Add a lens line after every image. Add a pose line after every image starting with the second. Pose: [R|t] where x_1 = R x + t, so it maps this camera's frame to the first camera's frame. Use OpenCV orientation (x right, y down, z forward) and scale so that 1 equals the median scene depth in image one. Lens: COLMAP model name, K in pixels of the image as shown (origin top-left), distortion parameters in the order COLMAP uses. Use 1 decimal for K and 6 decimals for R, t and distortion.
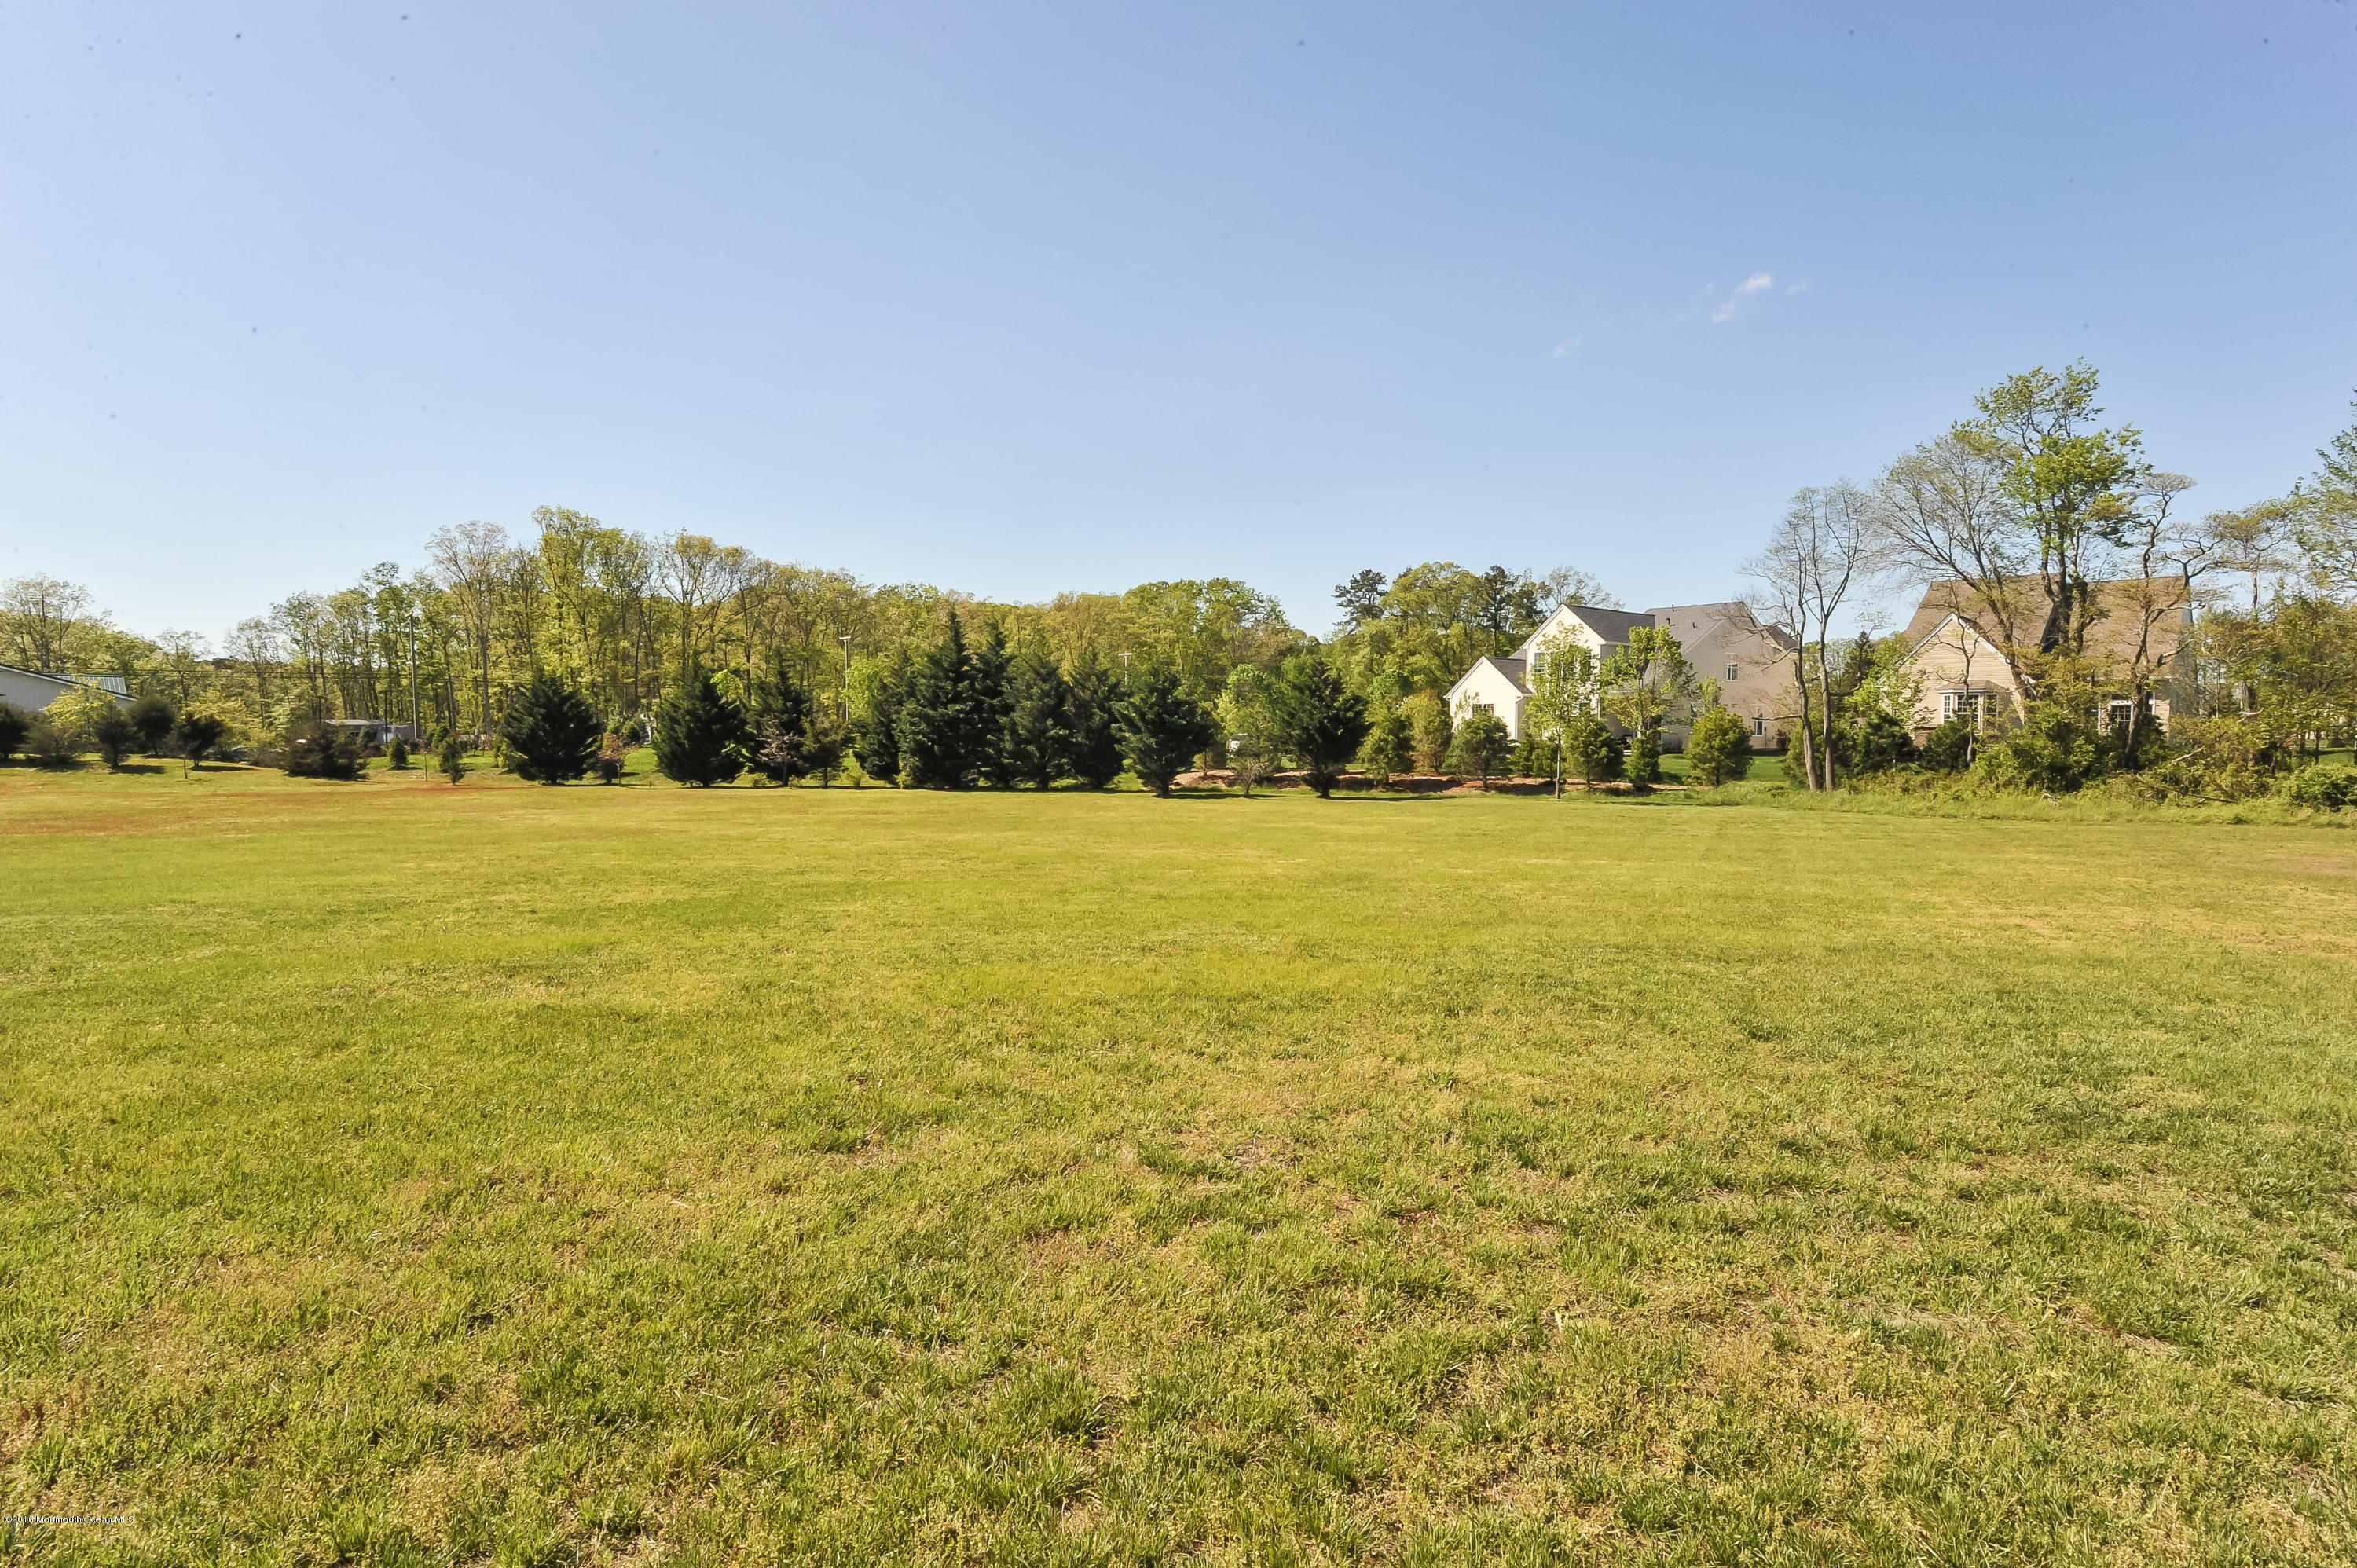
lens RADIAL K [[1305.1, 0, 1178.5], [0, 1305.1, 784.0], [0, 0, 1]] dist [-0.001162, 0.000028]
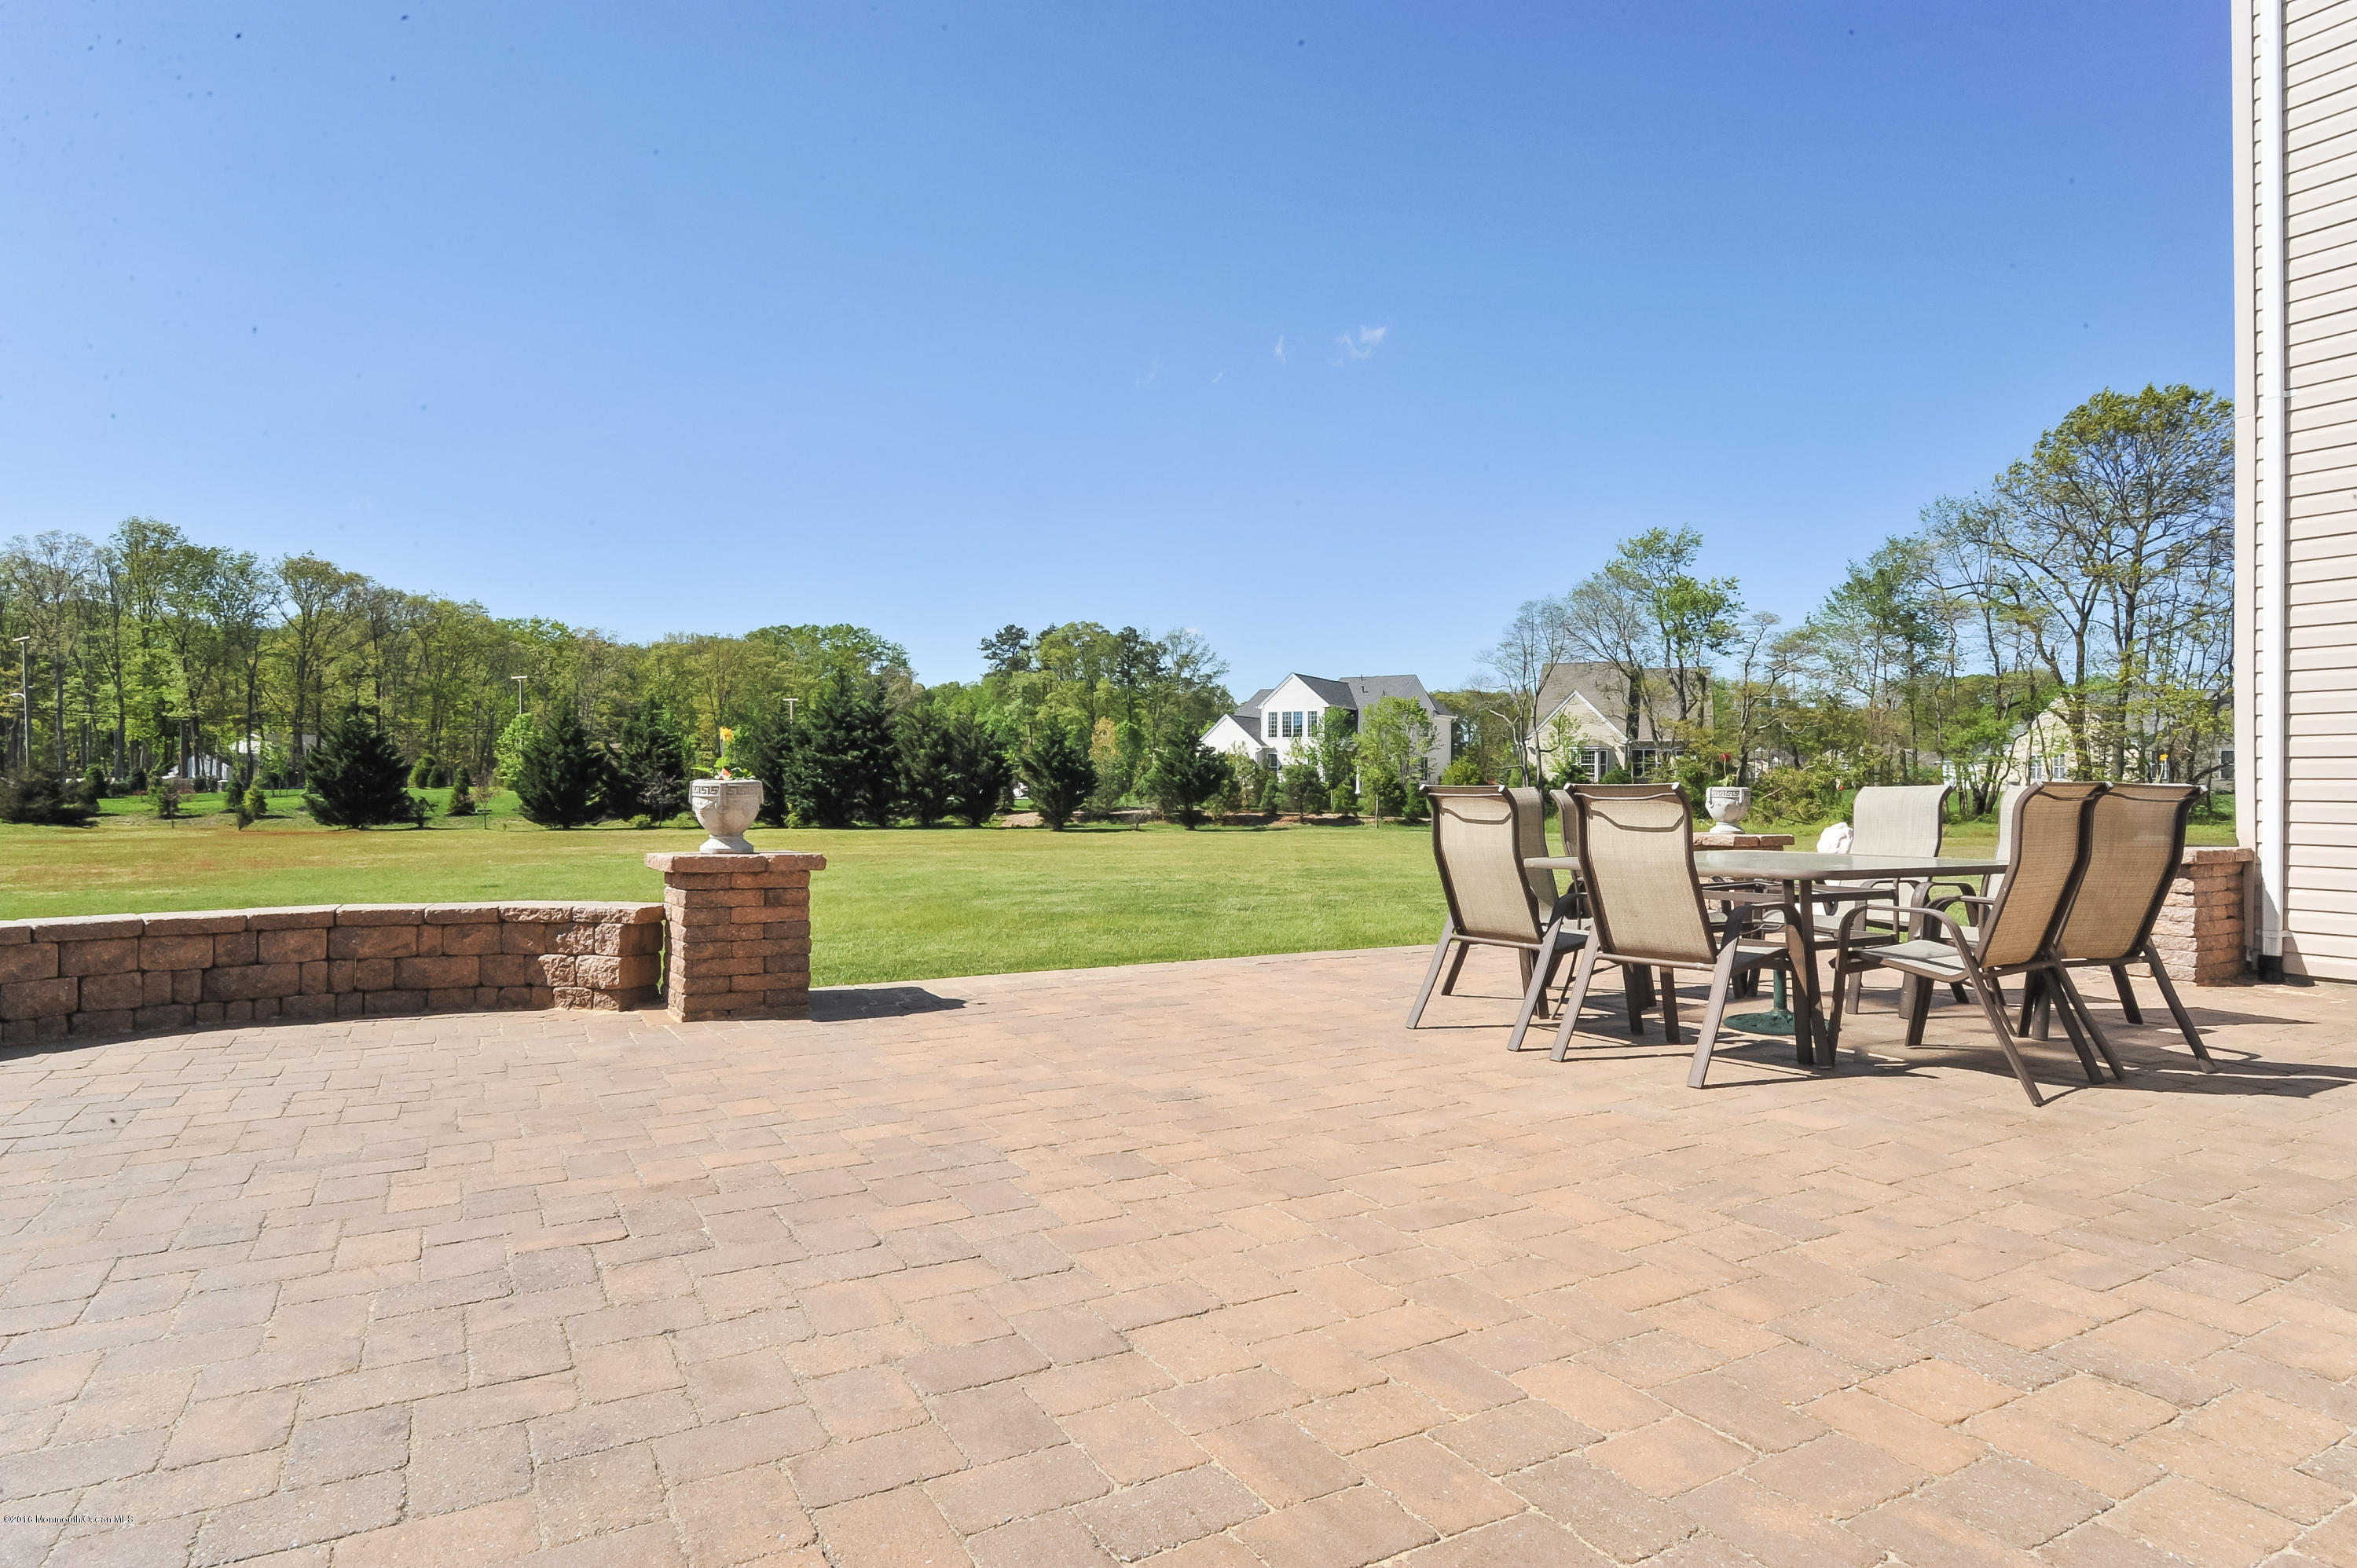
lens RADIAL K [[1318.6, 0, 1178.5], [0, 1318.6, 784.0], [0, 0, 1]] dist [0.001169, -0.000071]
pose [[0.938457, 0.000832, 0.345394, -0.278138], [0.011221, 0.999396, -0.032896, 0.006594], [-0.345213, 0.034747, 0.937881, -0.141598]]
